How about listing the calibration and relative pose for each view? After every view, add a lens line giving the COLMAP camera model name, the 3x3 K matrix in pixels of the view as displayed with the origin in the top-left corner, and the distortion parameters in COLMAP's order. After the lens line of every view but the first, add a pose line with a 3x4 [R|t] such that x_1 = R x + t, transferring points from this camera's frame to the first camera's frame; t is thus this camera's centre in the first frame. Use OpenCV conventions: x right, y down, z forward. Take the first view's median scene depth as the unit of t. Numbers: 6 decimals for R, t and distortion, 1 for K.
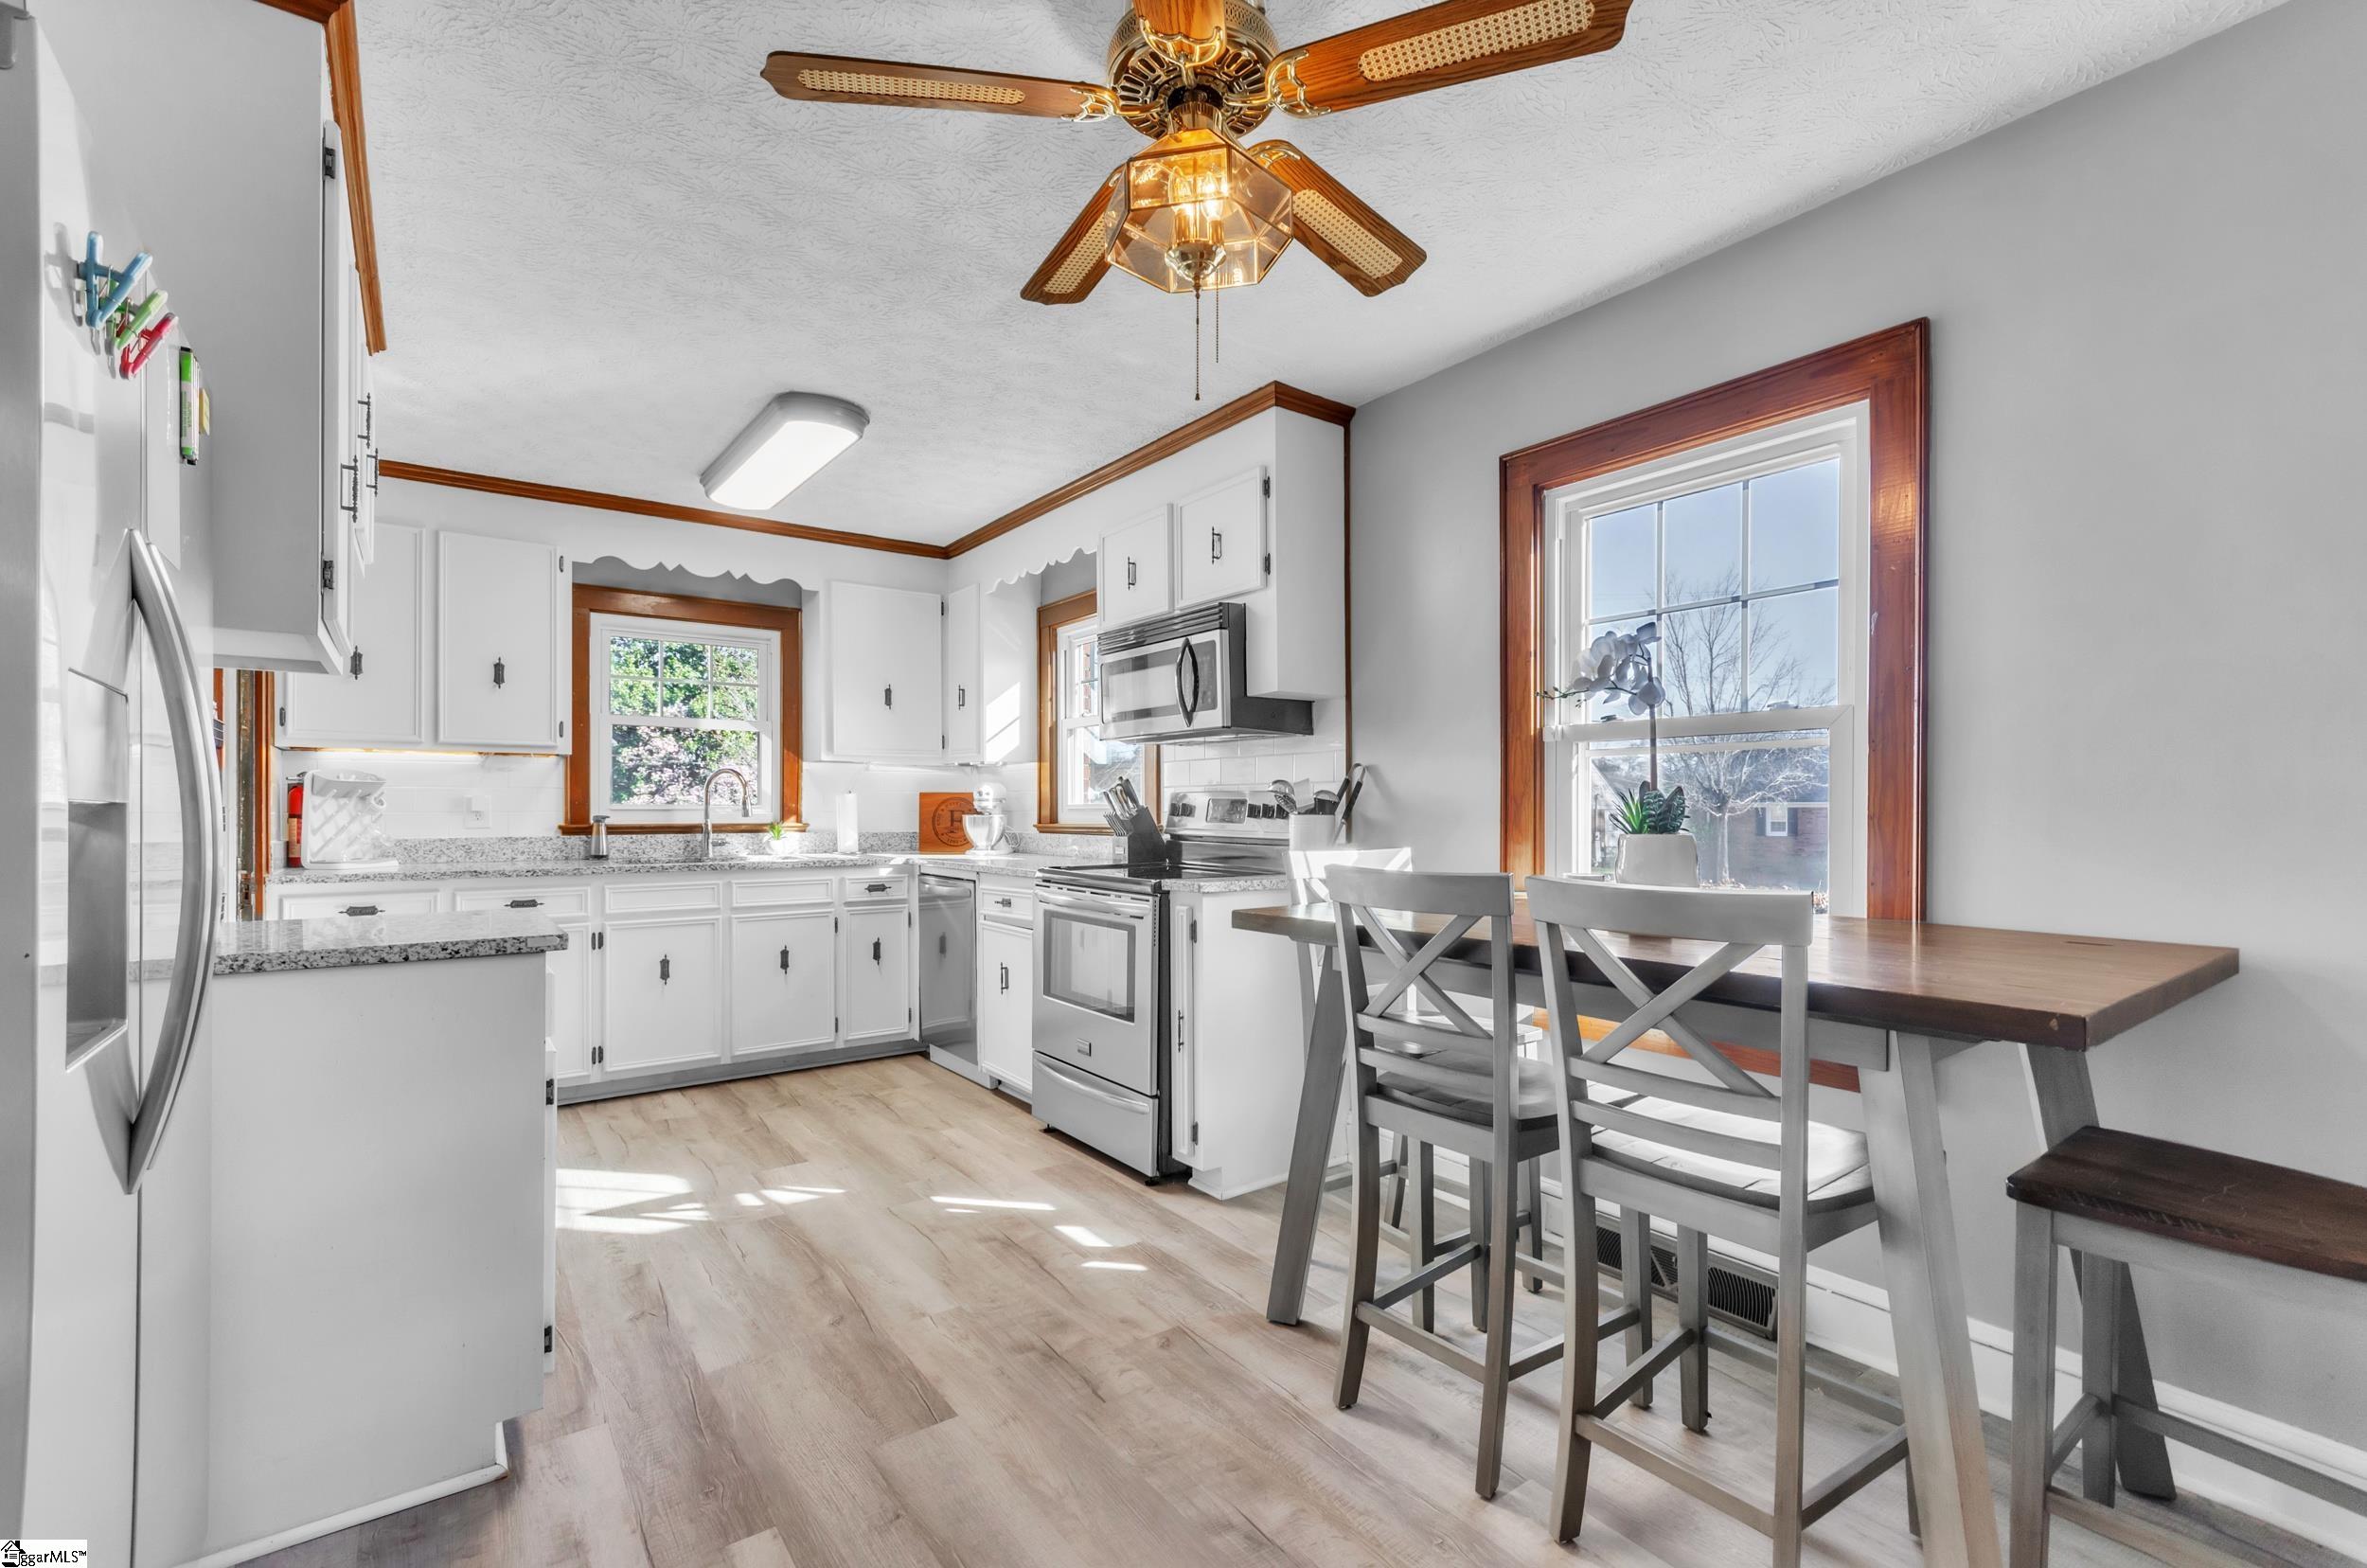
lens RADIAL K [[1028.3, 0, 1202.2], [0, 1028.3, 812.4], [0, 0, 1]] dist [0.005784, 0.000479]
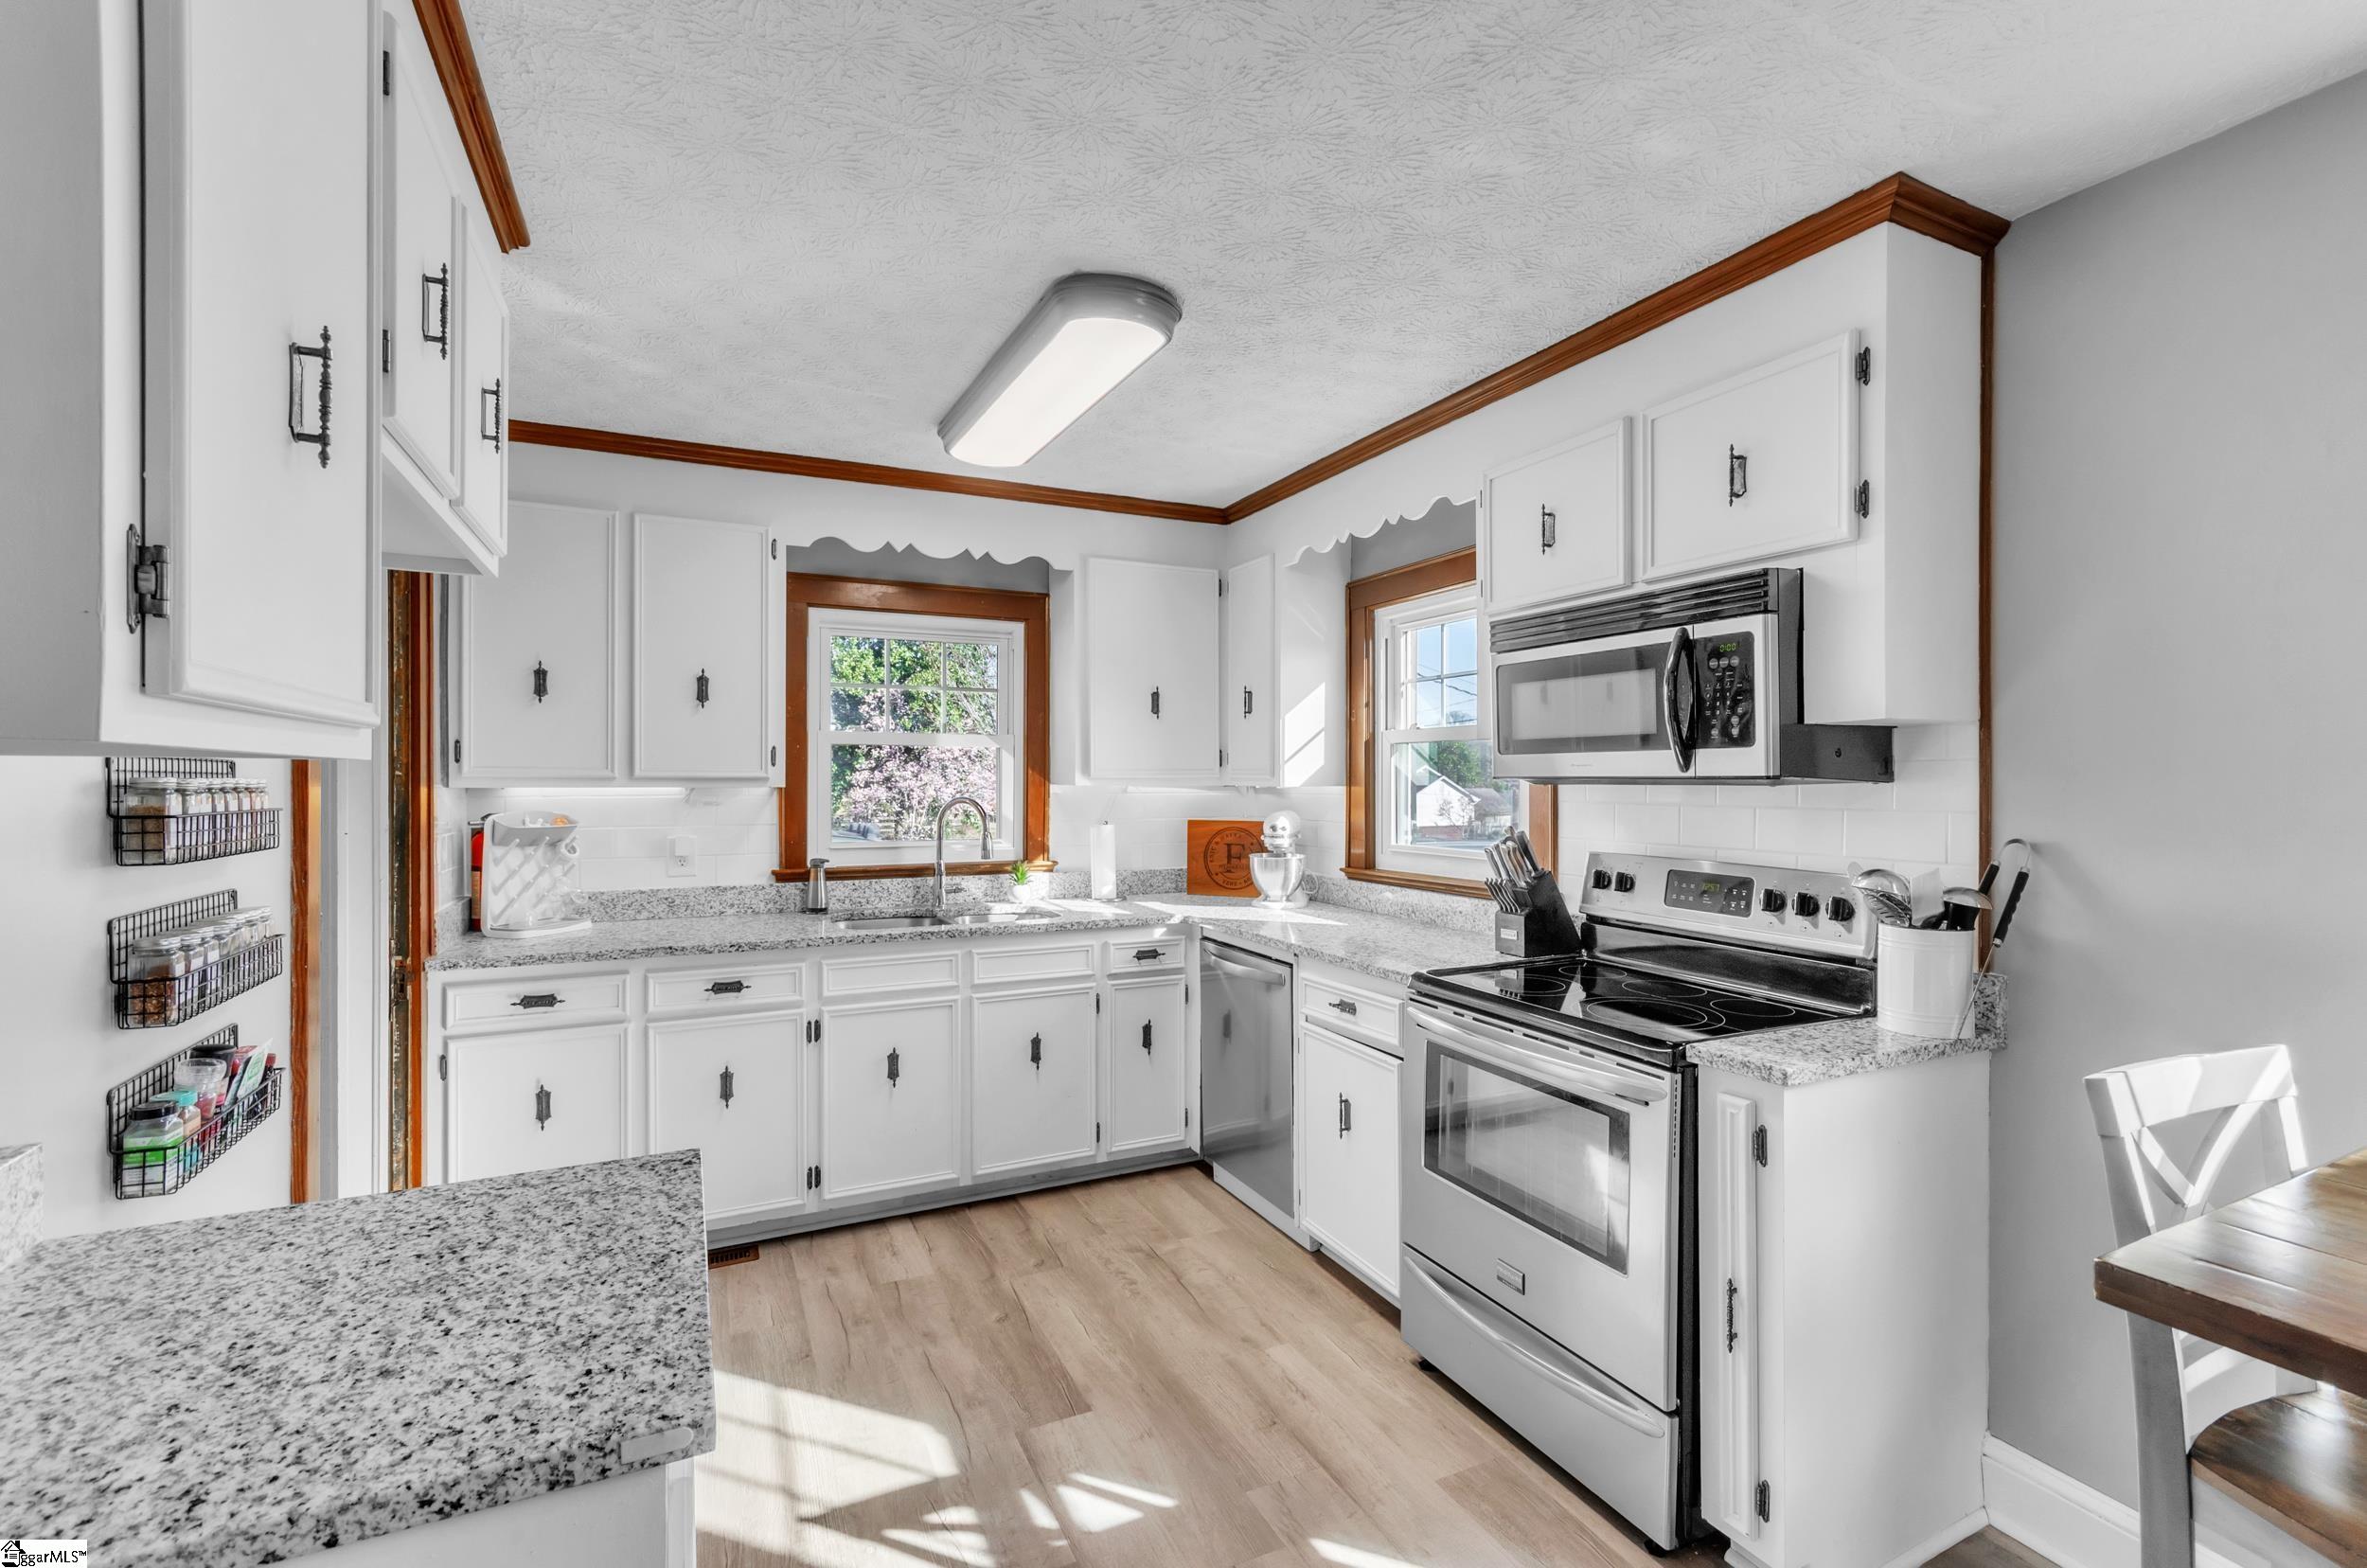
lens RADIAL K [[1027.9, 0, 1196.2], [0, 1027.9, 784.7], [0, 0, 1]] dist [0.001125, 0.000620]
pose [[0.983057, 0.003286, -0.183270, -0.156571], [-0.002573, 0.999988, 0.004127, -0.063688], [0.183281, -0.003585, 0.983054, 0.281760]]
